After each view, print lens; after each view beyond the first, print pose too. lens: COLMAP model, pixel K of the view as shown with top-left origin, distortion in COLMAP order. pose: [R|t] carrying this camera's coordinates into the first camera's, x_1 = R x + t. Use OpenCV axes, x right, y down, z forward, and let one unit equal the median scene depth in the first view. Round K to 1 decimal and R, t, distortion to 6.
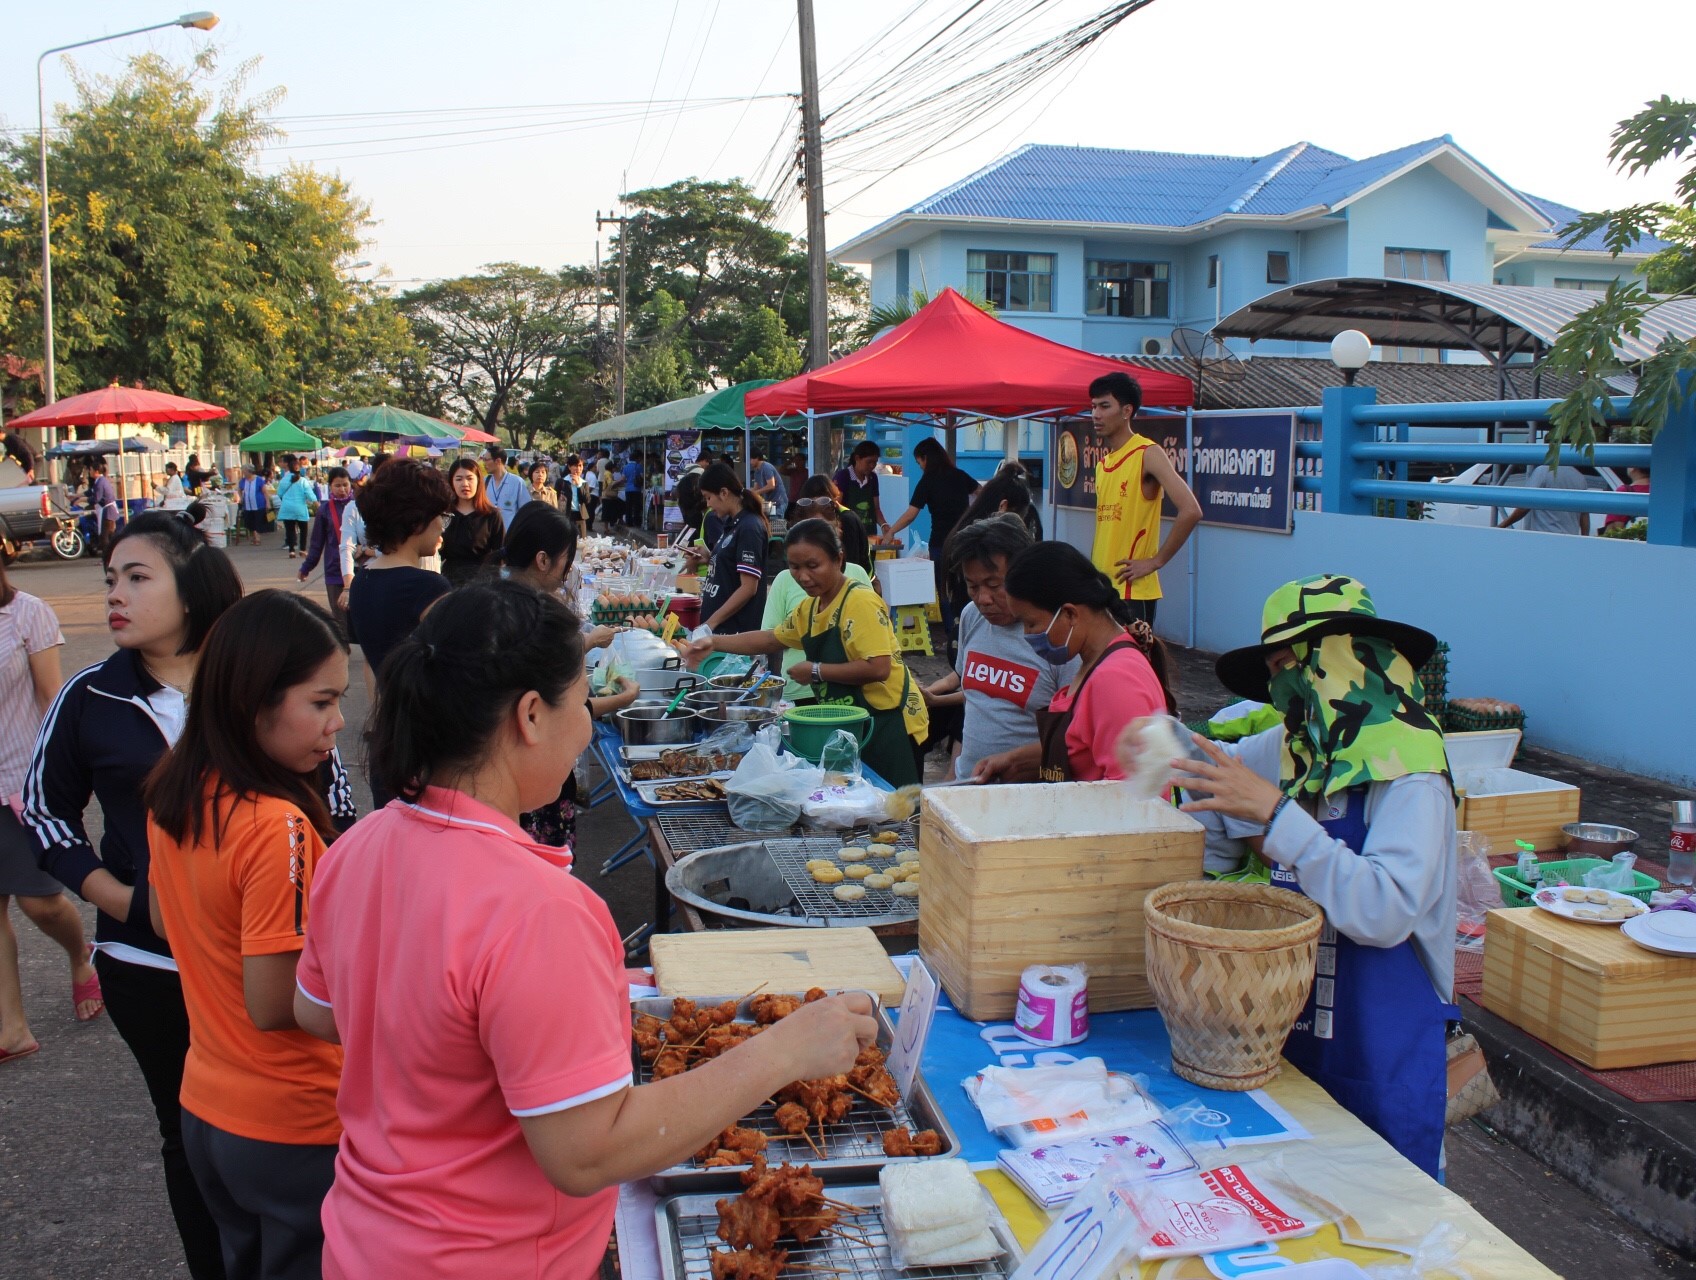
lens RADIAL K [[1691.7, 0, 844.8], [0, 1691.7, 569.7], [0, 0, 1]] dist [-0.156066, 0.160148]
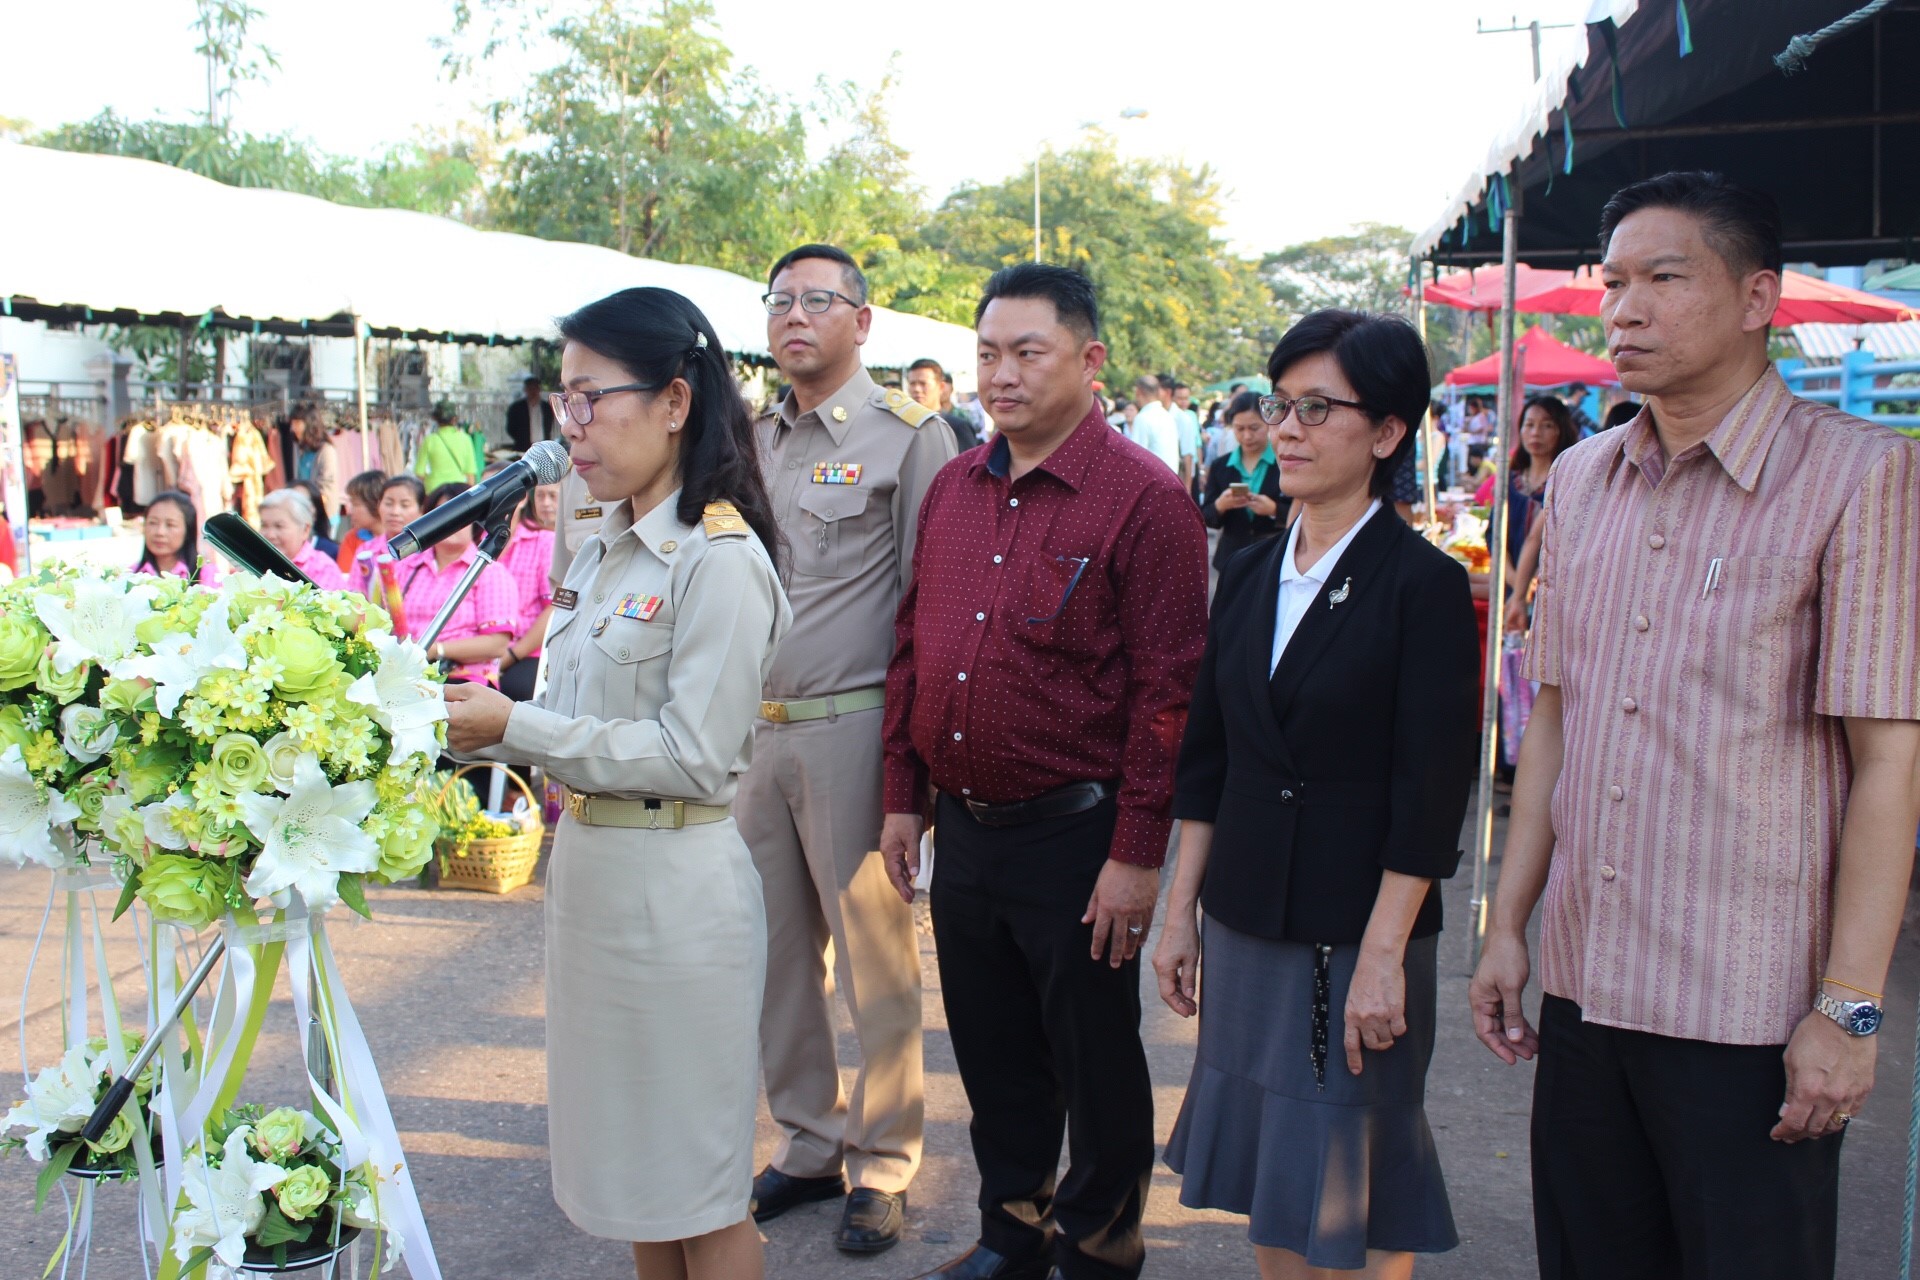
lens RADIAL K [[1998.6, 0, 961.1], [0, 1998.6, 639.0], [0, 0, 1]] dist [-0.102875, 0.113750]
pose [[0.920200, 0.044287, -0.388936, 0.050714], [-0.028920, 0.998556, 0.045279, 0.017592], [0.390379, -0.030418, 0.920151, -0.210529]]
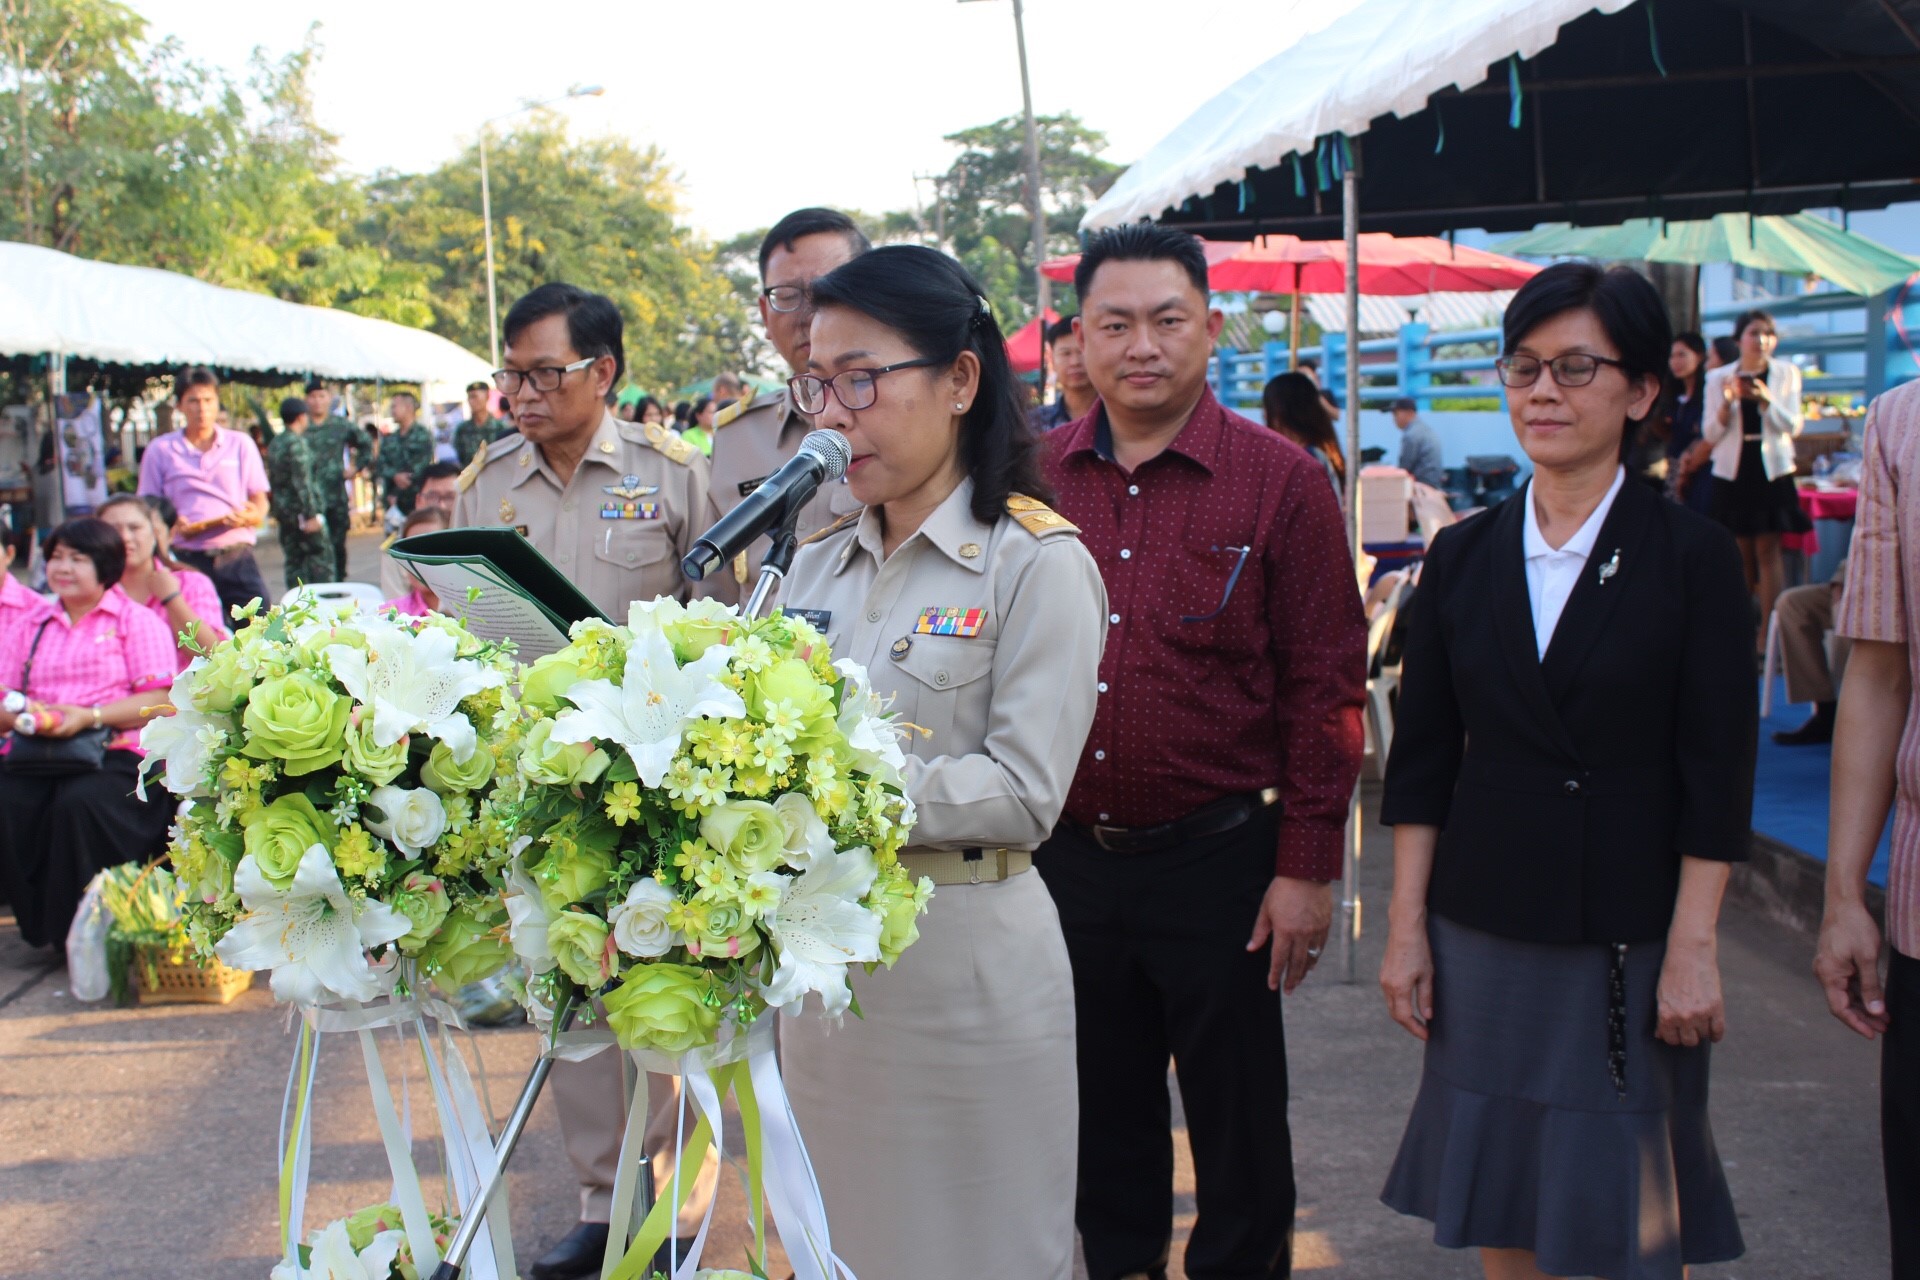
lens RADIAL K [[2172.2, 0, 960.5], [0, 2172.2, 646.3], [0, 0, 1]] dist [-0.105534, 0.157537]
pose [[0.989748, -0.020658, -0.141323, 0.042069], [0.026197, 0.998955, 0.037441, 0.017804], [0.140402, -0.040760, 0.989255, -0.211594]]
